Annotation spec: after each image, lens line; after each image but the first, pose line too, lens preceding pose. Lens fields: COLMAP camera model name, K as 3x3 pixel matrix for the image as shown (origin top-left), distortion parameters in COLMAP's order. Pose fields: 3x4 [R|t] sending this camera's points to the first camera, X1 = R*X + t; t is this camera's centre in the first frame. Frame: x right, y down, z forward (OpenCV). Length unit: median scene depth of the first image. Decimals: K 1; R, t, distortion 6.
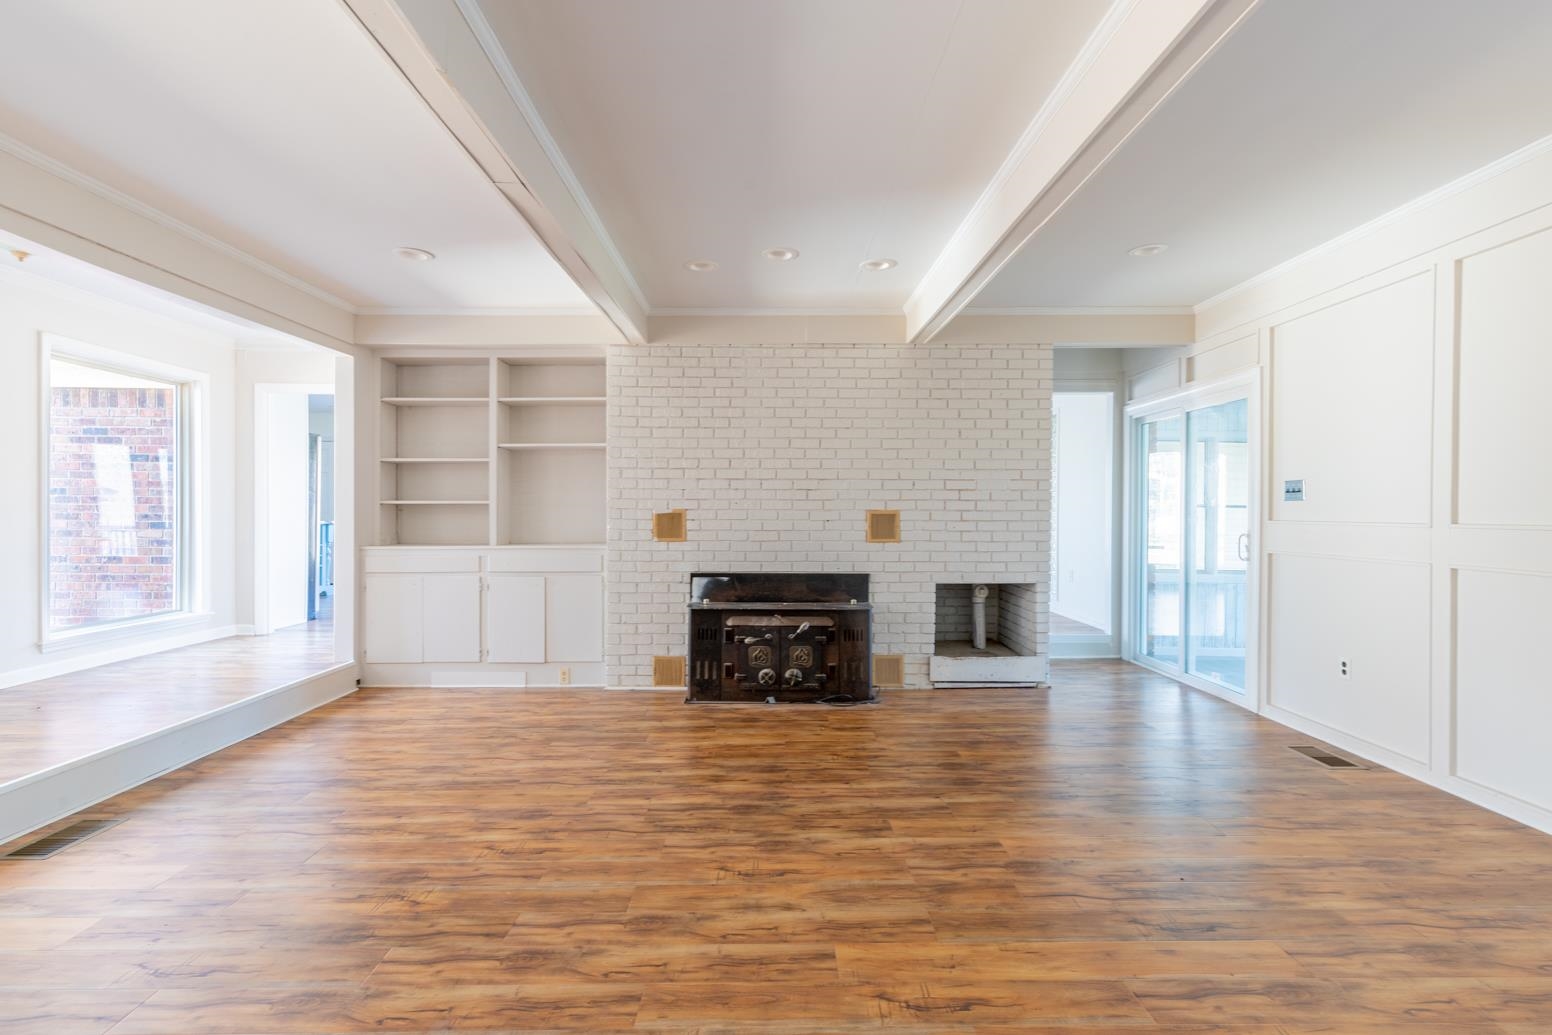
lens RADIAL K [[721.8, 0, 772.1], [0, 721.8, 519.9], [0, 0, 1]] dist [0.002306, 0.001650]
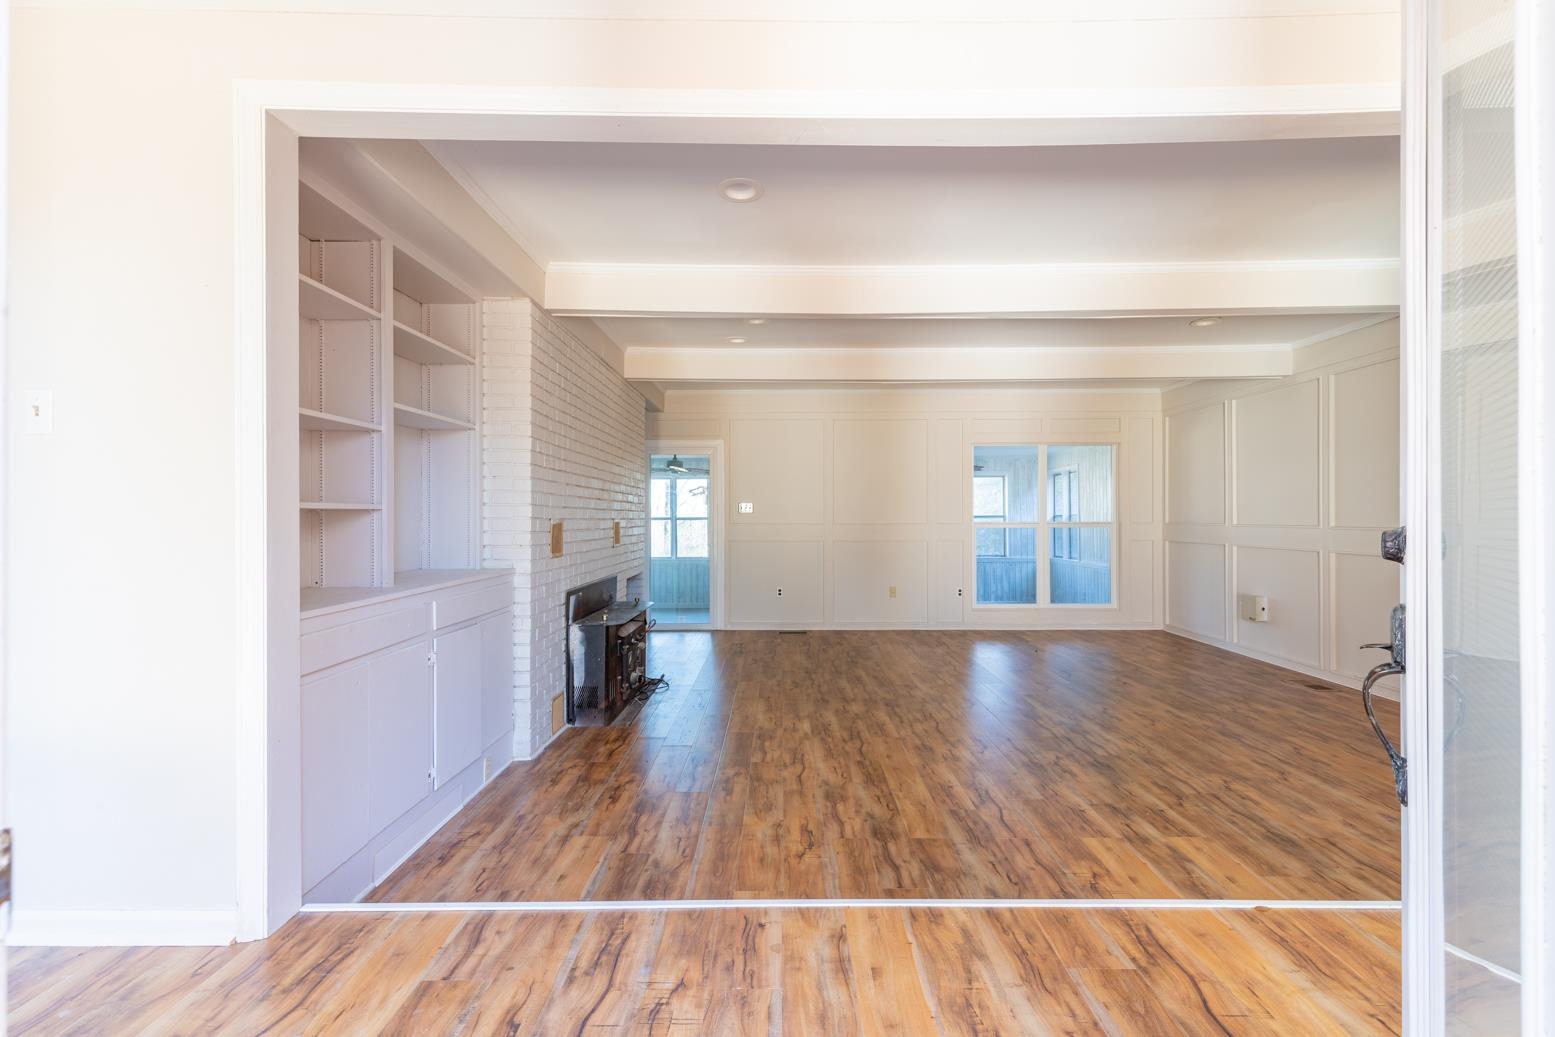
lens RADIAL K [[701.3, 0, 777.5], [0, 701.3, 518.5], [0, 0, 1]] dist [0.002414, 0.000027]
pose [[0.014903, -0.003753, 0.999882, -0.958113], [0.013287, 0.999905, 0.003555, -0.015104], [-0.999801, 0.013232, 0.014951, 0.732458]]
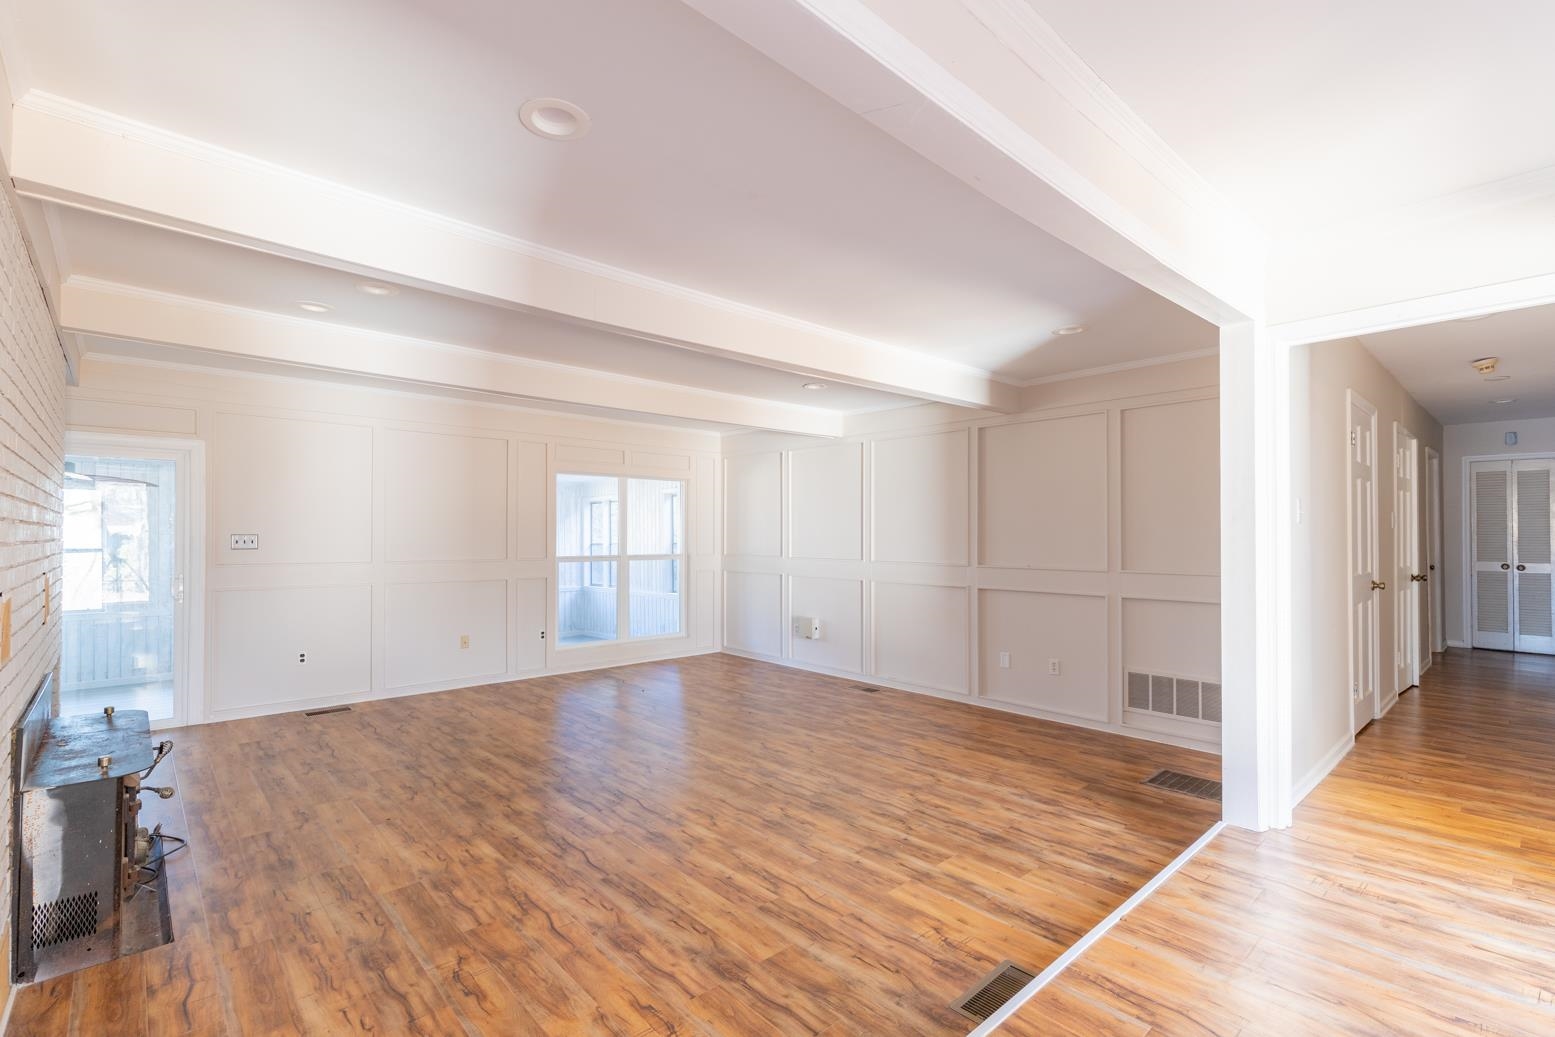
lens RADIAL K [[704.2, 0, 783.7], [0, 704.2, 533.0], [0, 0, 1]] dist [0.003595, -0.000316]
pose [[-0.672953, -0.001333, 0.739684, -0.764415], [0.004232, 0.999975, 0.005652, -0.049785], [-0.739673, 0.006934, -0.672931, 0.942678]]
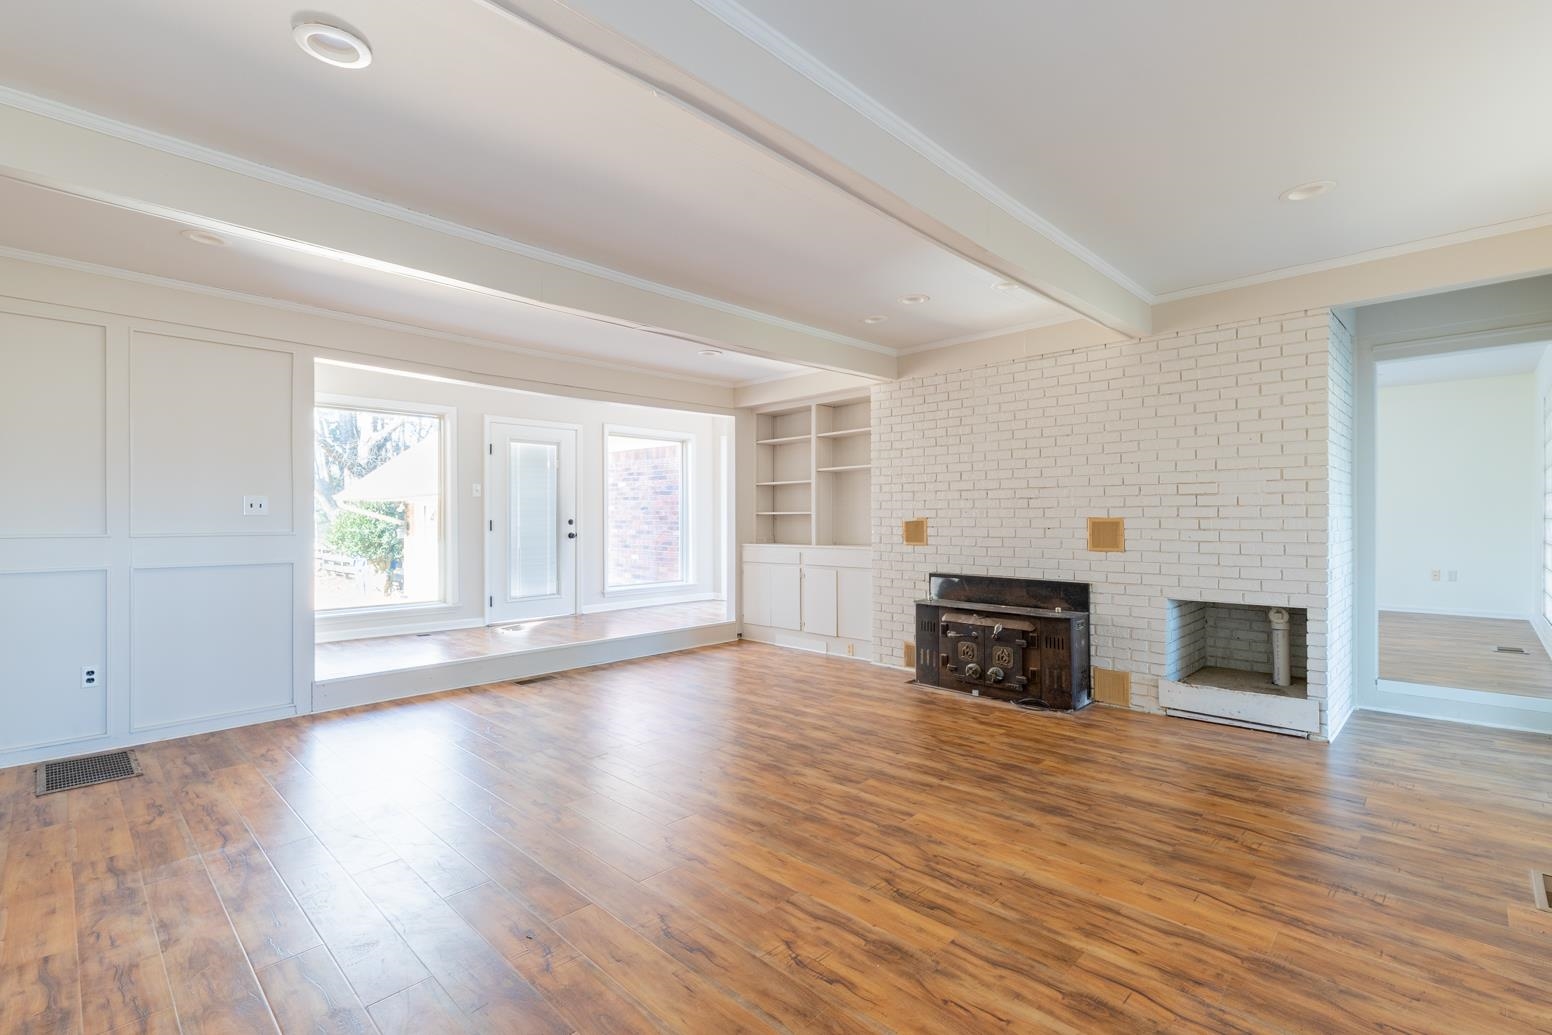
lens RADIAL K [[699.9, 0, 776.0], [0, 699.9, 517.5], [0, 0, 1]] dist [0.002414, 0.000027]
pose [[0.709622, -0.004063, -0.704571, 0.500451], [-0.002579, 0.999962, -0.008363, -0.004952], [0.704578, 0.007752, 0.709584, 0.034888]]
